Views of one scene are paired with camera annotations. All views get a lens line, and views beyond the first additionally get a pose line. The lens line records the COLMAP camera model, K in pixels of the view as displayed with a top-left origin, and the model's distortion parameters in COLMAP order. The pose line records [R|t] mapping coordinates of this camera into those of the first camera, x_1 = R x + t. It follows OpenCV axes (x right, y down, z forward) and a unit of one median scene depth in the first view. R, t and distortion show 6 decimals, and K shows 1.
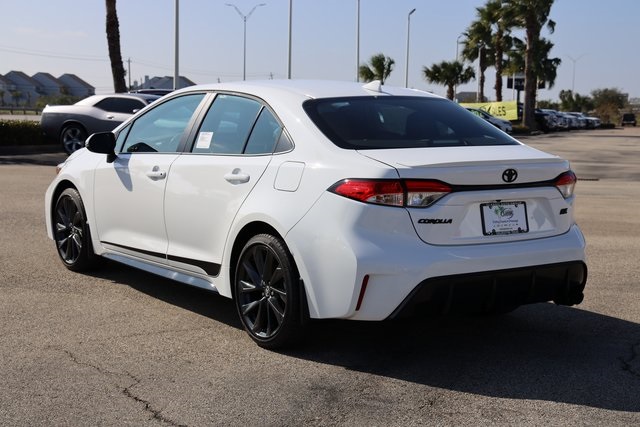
lens RADIAL K [[1067.4, 0, 320.0], [0, 1067.4, 213.5], [0, 0, 1]] dist [0.221360, 0.042196]
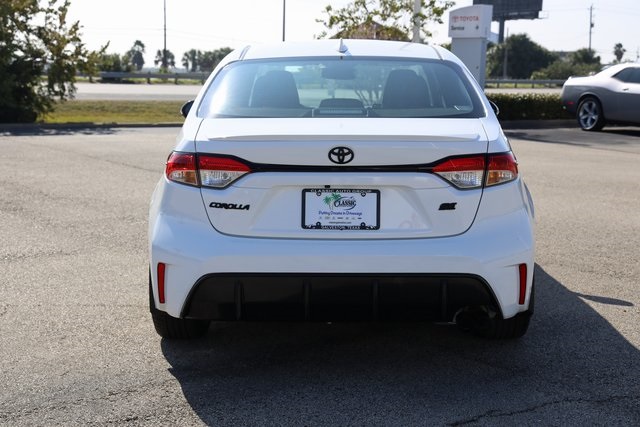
lens RADIAL K [[1095.4, 0, 320.0], [0, 1095.4, 213.5], [0, 0, 1]] dist [0.162943, 0.044061]
pose [[0.800576, 0.068281, -0.595328, 0.642138], [-0.056359, 0.997663, 0.038637, -0.022806], [0.596575, 0.002621, 0.802553, 0.347720]]
